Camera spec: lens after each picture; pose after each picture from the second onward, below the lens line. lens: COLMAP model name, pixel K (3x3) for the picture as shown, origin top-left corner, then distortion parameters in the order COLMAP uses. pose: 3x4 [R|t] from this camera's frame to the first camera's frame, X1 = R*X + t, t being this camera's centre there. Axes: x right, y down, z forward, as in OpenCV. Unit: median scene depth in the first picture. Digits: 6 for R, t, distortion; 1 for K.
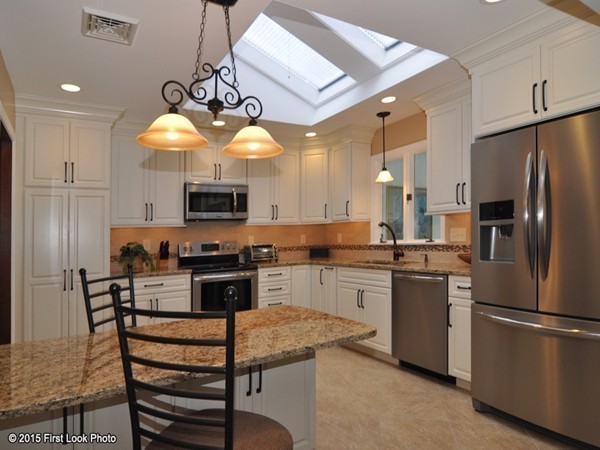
lens RADIAL K [[363.0, 0, 250.4], [0, 363.0, 196.4], [0, 0, 1]] dist [-0.002313, -0.000328]
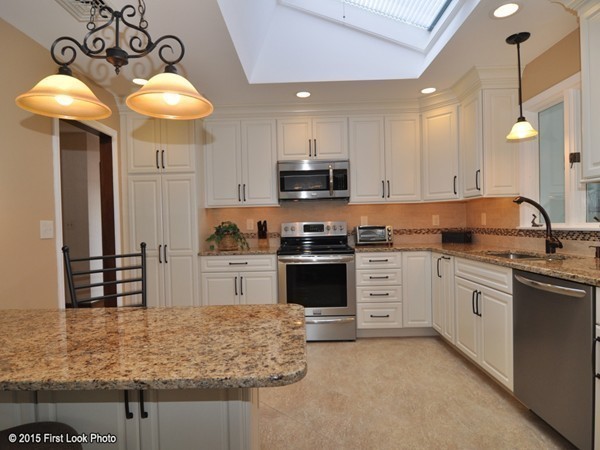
lens RADIAL K [[327.1, 0, 272.3], [0, 327.1, 196.9], [0, 0, 1]] dist [-0.001861, -0.000184]
pose [[0.873887, -0.024779, -0.485498, 0.241294], [0.048820, 0.998124, 0.036934, 0.023700], [0.483672, -0.055978, 0.873458, 0.219132]]
